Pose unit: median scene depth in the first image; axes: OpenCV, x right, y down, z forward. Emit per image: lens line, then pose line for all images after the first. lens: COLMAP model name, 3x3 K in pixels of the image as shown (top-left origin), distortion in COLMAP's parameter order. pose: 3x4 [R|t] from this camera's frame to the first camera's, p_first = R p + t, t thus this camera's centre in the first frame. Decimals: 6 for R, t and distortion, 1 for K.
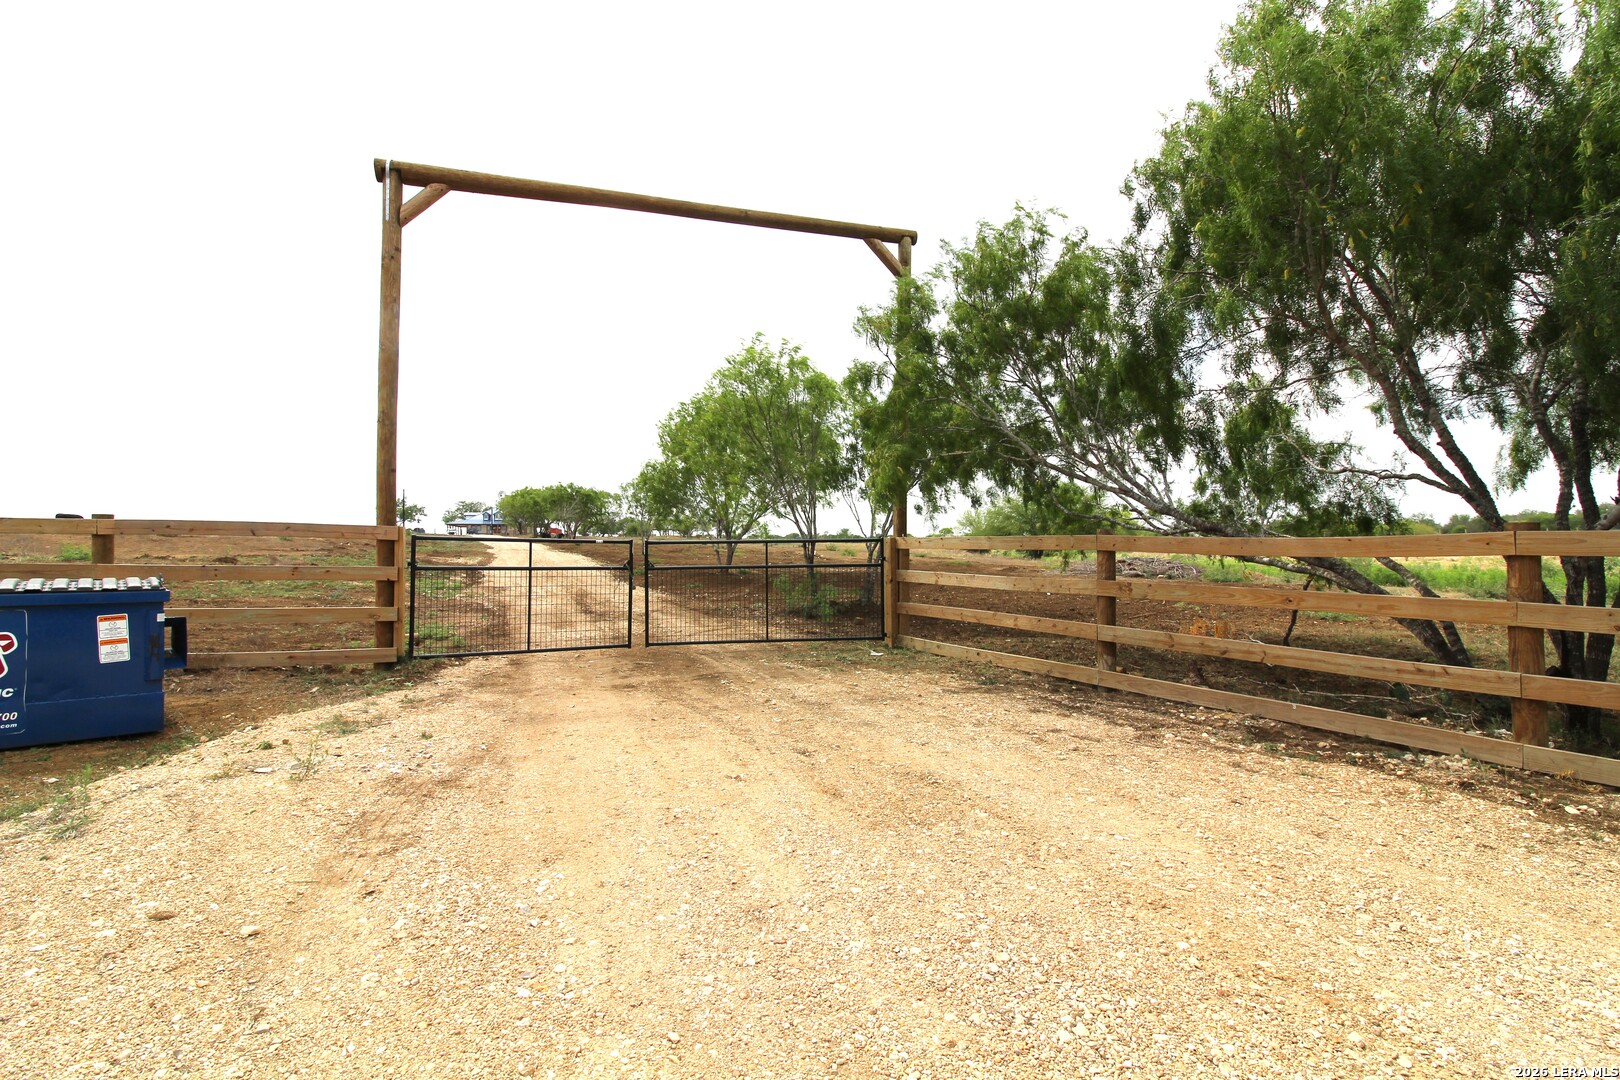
lens RADIAL K [[718.6, 0, 810.0], [0, 718.6, 540.0], [0, 0, 1]] dist [-0.006724, -0.000354]
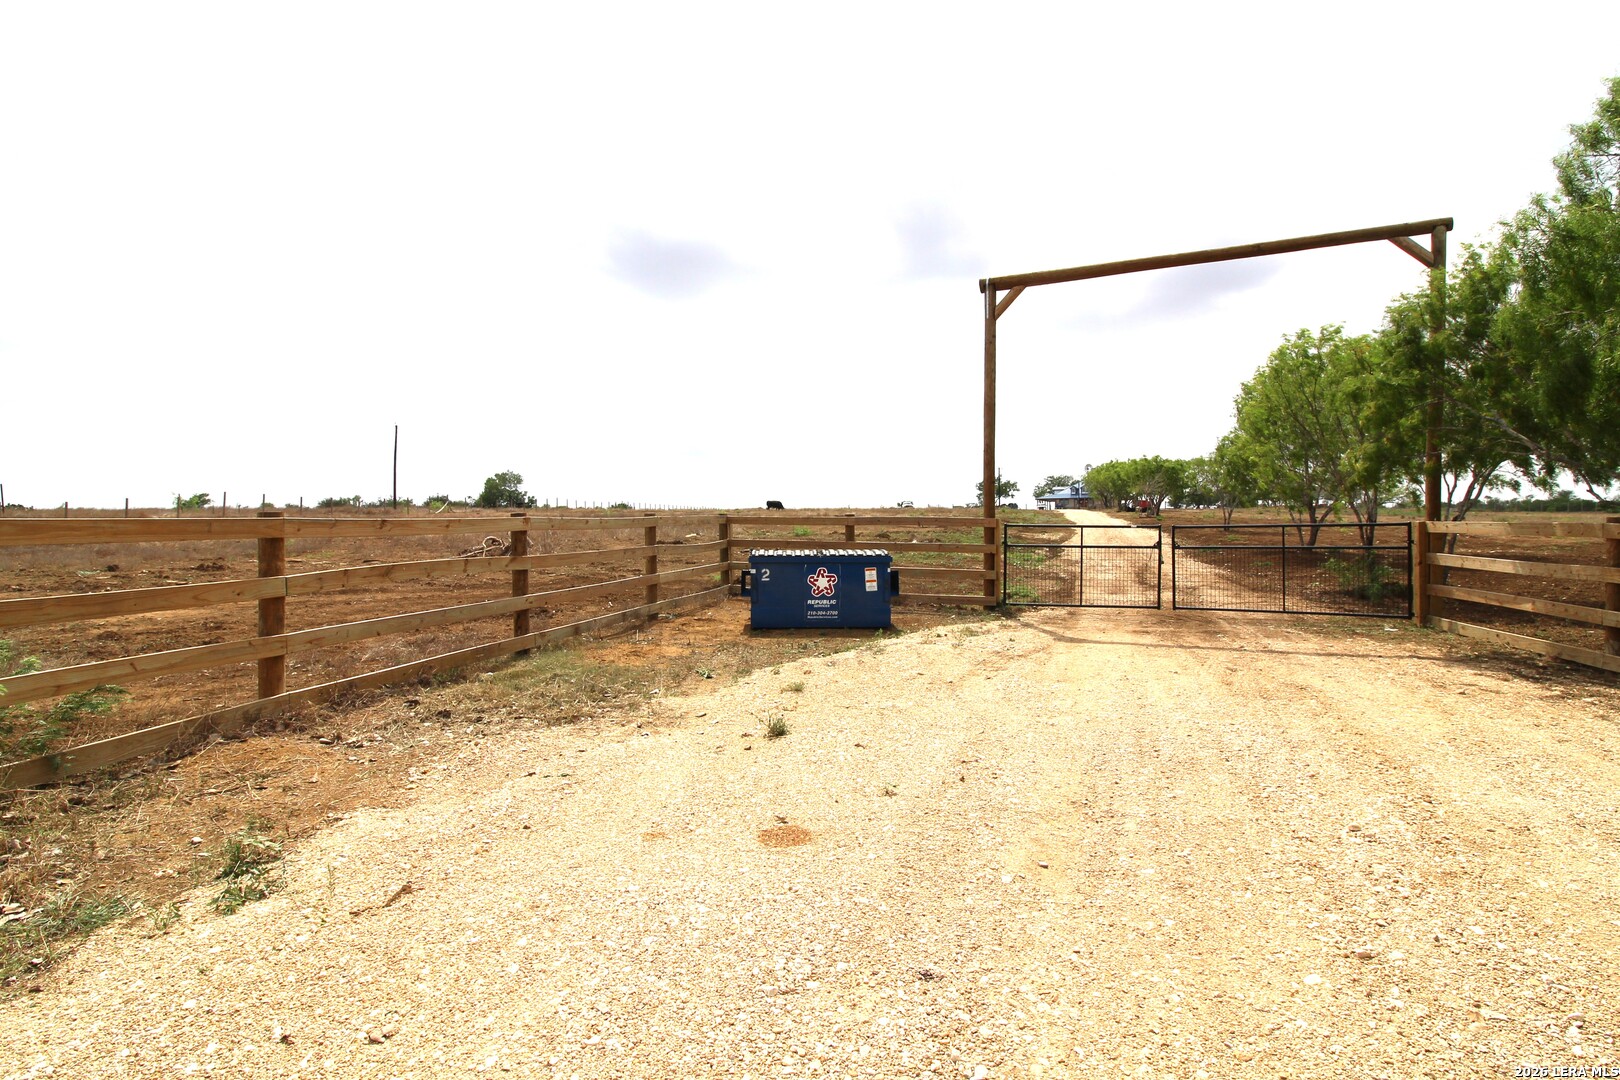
lens RADIAL K [[718.6, 0, 810.0], [0, 718.6, 540.0], [0, 0, 1]] dist [-0.006724, -0.000354]
pose [[0.714890, 0.007248, -0.699199, 0.209878], [0.017686, 0.999439, 0.028443, -0.022717], [0.699013, -0.032700, 0.714361, -0.368640]]
